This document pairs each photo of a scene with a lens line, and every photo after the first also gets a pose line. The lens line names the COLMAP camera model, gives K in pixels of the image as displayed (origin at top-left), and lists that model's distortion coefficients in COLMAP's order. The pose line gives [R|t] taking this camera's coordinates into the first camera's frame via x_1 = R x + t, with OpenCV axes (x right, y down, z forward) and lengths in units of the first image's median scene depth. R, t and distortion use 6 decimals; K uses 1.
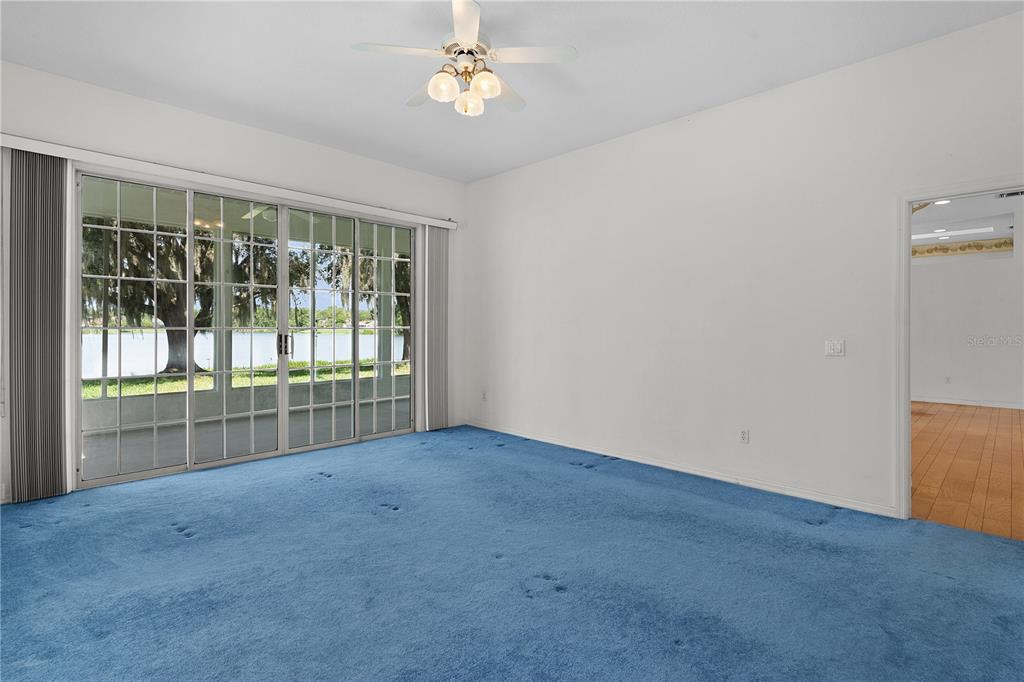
lens RADIAL K [[495.4, 0, 509.3], [0, 495.4, 337.8], [0, 0, 1]] dist [0.000114, 0.000214]
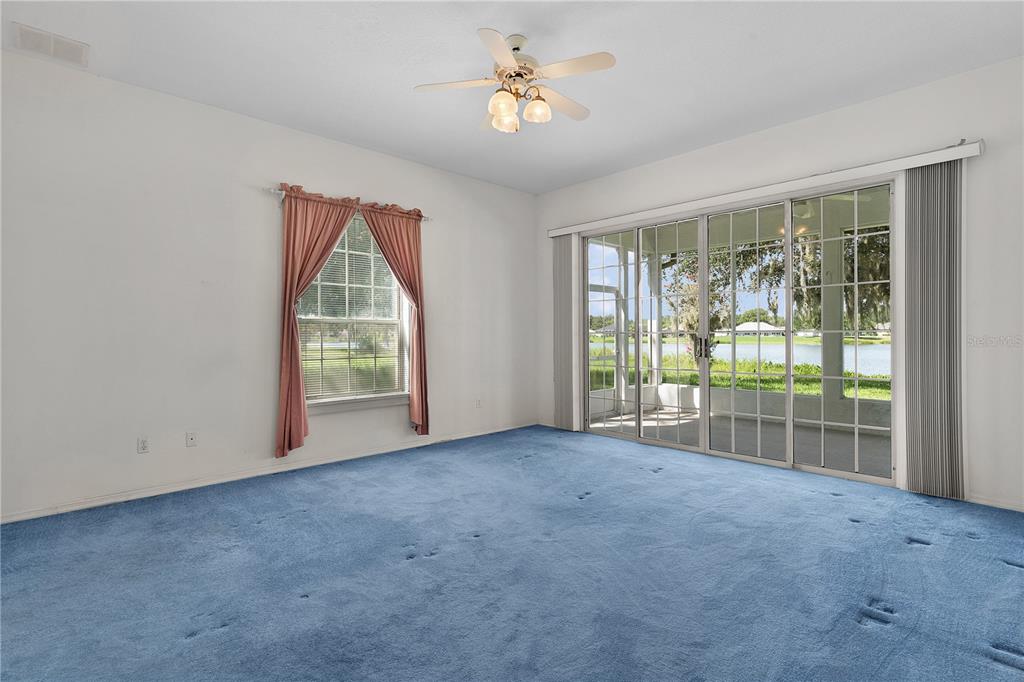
lens RADIAL K [[495.4, 0, 509.3], [0, 495.4, 337.8], [0, 0, 1]] dist [0.000114, 0.000214]
pose [[-0.024805, 0.008354, -0.999657, 0.482380], [-0.011072, 0.999901, 0.008631, -0.009612], [0.999631, 0.011282, -0.024710, 0.500325]]
